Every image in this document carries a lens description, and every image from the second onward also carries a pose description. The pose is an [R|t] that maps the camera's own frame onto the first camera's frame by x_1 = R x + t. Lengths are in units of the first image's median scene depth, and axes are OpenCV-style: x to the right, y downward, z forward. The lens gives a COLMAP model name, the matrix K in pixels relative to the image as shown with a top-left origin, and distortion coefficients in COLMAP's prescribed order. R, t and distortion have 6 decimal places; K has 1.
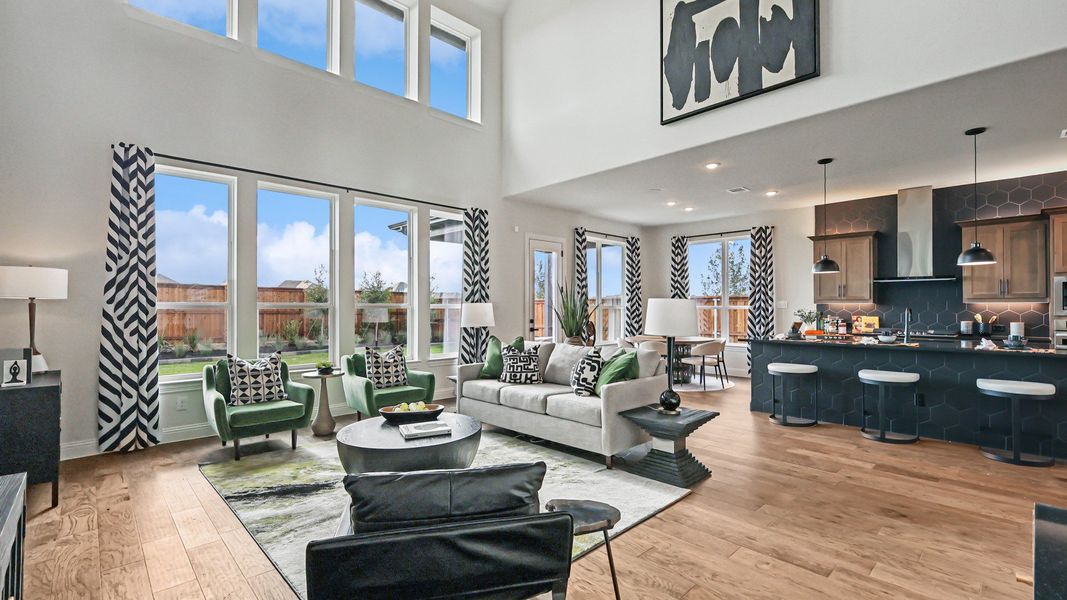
lens RADIAL K [[468.4, 0, 538.6], [0, 468.4, 307.1], [0, 0, 1]] dist [-0.001010, -0.002170]
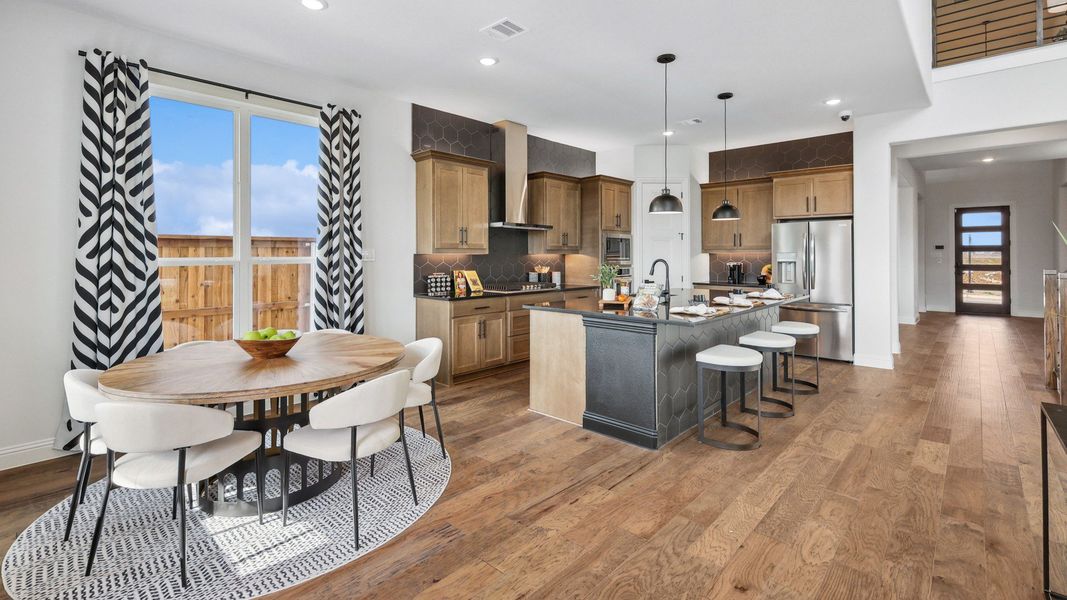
lens RADIAL K [[468.4, 0, 533.3], [0, 468.4, 251.9], [0, 0, 1]] dist [-0.001010, -0.002170]
pose [[-0.050245, 0.004061, 0.998729, -0.064749], [-0.002959, 0.999987, -0.004215, -0.007336], [-0.998733, -0.003167, -0.050232, 0.812998]]
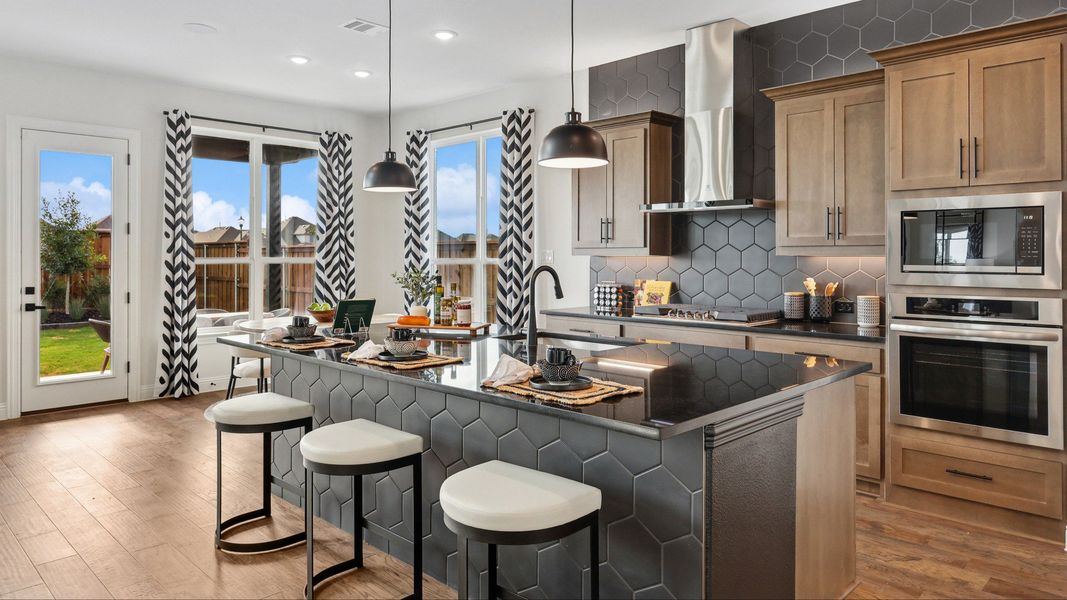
lens RADIAL K [[695.3, 0, 528.6], [0, 695.3, 258.9], [0, 0, 1]] dist [-0.004369, -0.004426]
pose [[0.999889, 0.001305, 0.014851, 0.480922], [-0.001372, 0.999989, 0.004492, -0.006544], [-0.014845, -0.004511, 0.999880, 0.208163]]
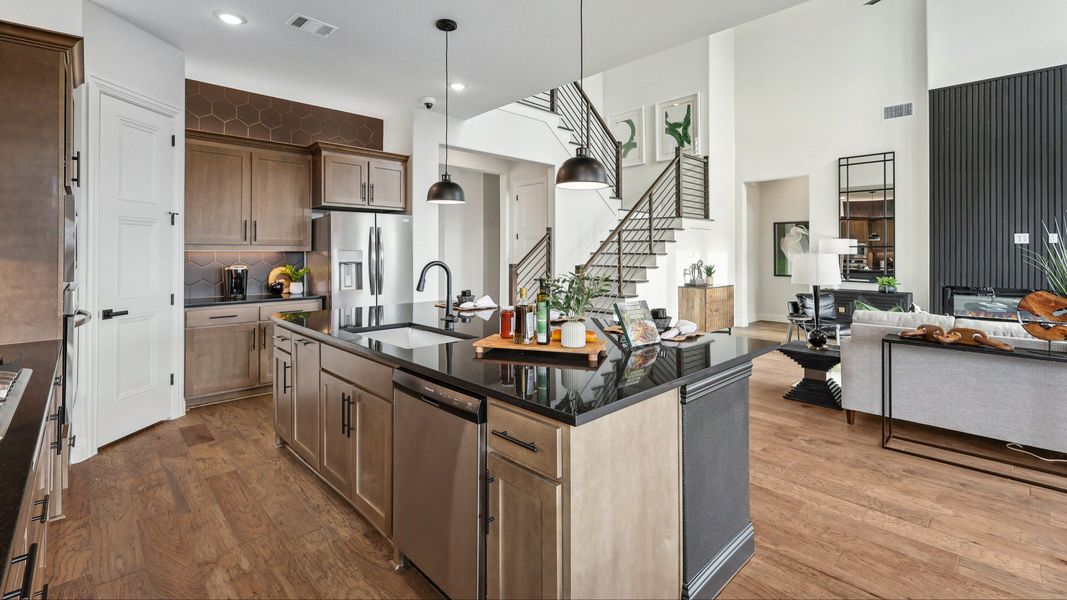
lens RADIAL K [[468.4, 0, 528.8], [0, 468.4, 253.2], [0, 0, 1]] dist [-0.001010, -0.002170]
pose [[-0.999883, 0.001483, 0.015200, 0.429319], [0.001401, 0.999984, -0.005427, -0.003776], [-0.015208, -0.005405, -0.999870, 0.944670]]
